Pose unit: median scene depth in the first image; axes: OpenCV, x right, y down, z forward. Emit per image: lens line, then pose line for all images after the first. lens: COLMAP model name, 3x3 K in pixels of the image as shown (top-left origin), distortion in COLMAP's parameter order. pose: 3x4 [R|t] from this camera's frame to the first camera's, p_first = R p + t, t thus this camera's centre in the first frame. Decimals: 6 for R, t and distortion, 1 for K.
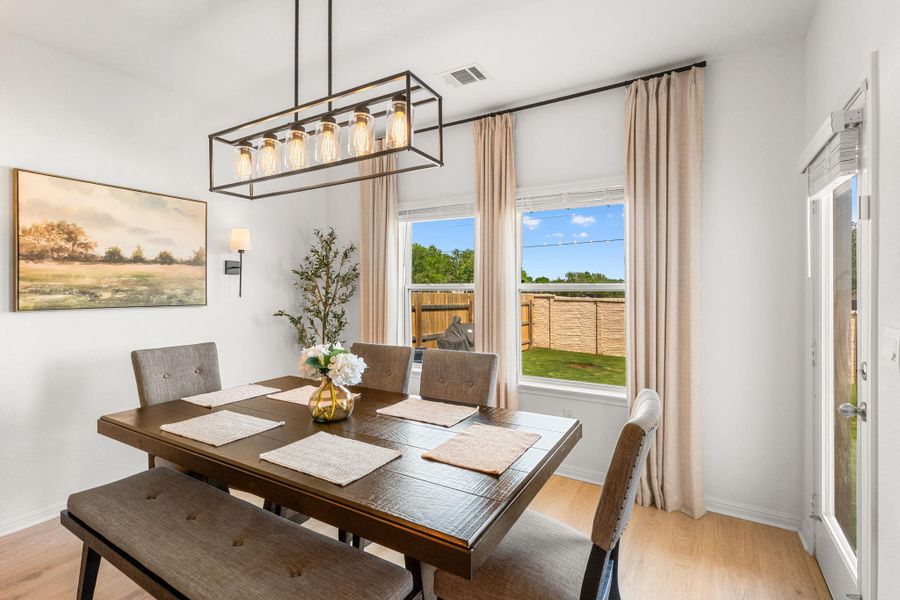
lens RADIAL K [[423.1, 0, 443.7], [0, 423.1, 283.3], [0, 0, 1]] dist [0.003971, 0.001083]
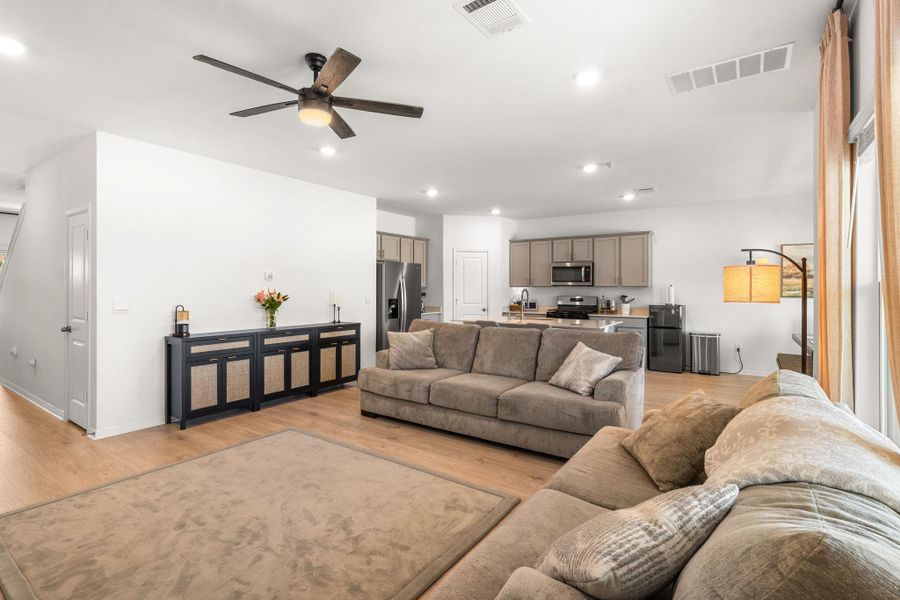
lens RADIAL K [[423.1, 0, 449.5], [0, 423.1, 298.7], [0, 0, 1]] dist [0.003971, 0.001083]
pose [[-0.060614, 0.027918, -0.997771, 1.540788], [0.011486, 0.999562, 0.027271, -0.019635], [0.998095, -0.009807, -0.060908, -0.805960]]
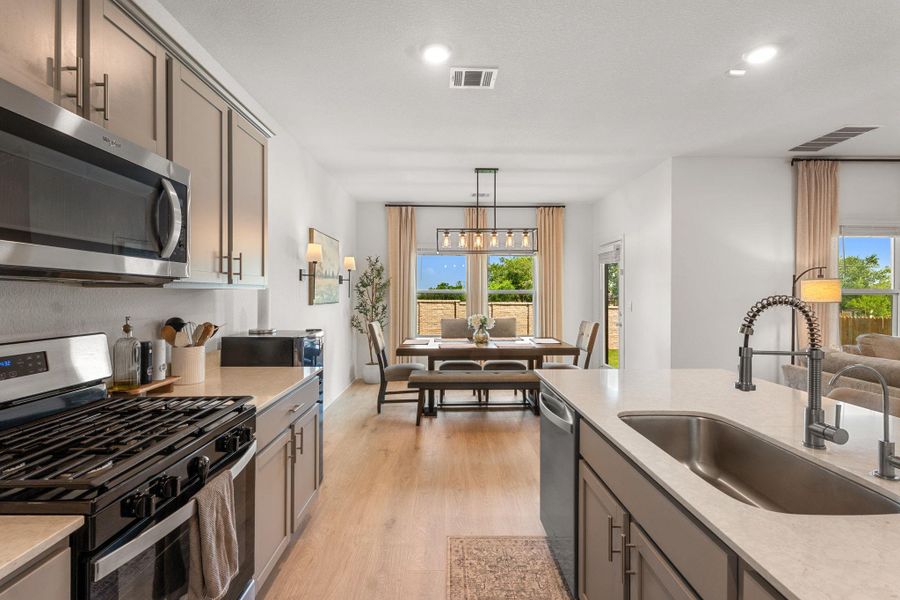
lens RADIAL K [[423.1, 0, 451.7], [0, 423.1, 291.5], [0, 0, 1]] dist [0.003971, 0.001083]
pose [[0.842249, 0.000635, 0.539089, -1.237812], [-0.005654, 0.999955, 0.007657, -0.008187], [-0.539059, -0.009497, 0.842214, -0.742500]]
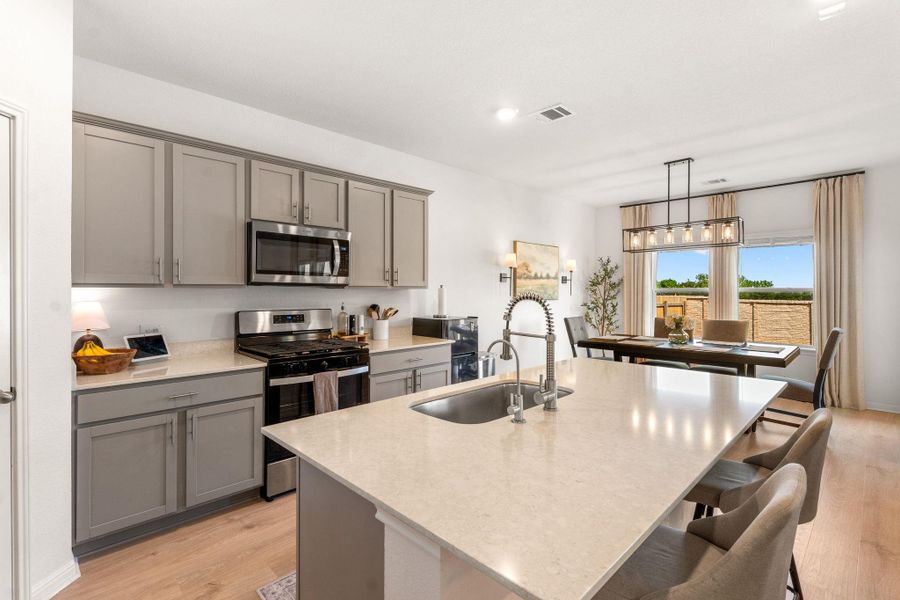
lens RADIAL K [[423.1, 0, 447.5], [0, 423.1, 285.5], [0, 0, 1]] dist [0.003971, 0.001083]
pose [[0.971030, -0.005361, -0.238898, -0.671444], [0.004812, 0.999984, -0.002882, -0.011193], [0.238910, 0.001649, 0.971040, -1.167472]]
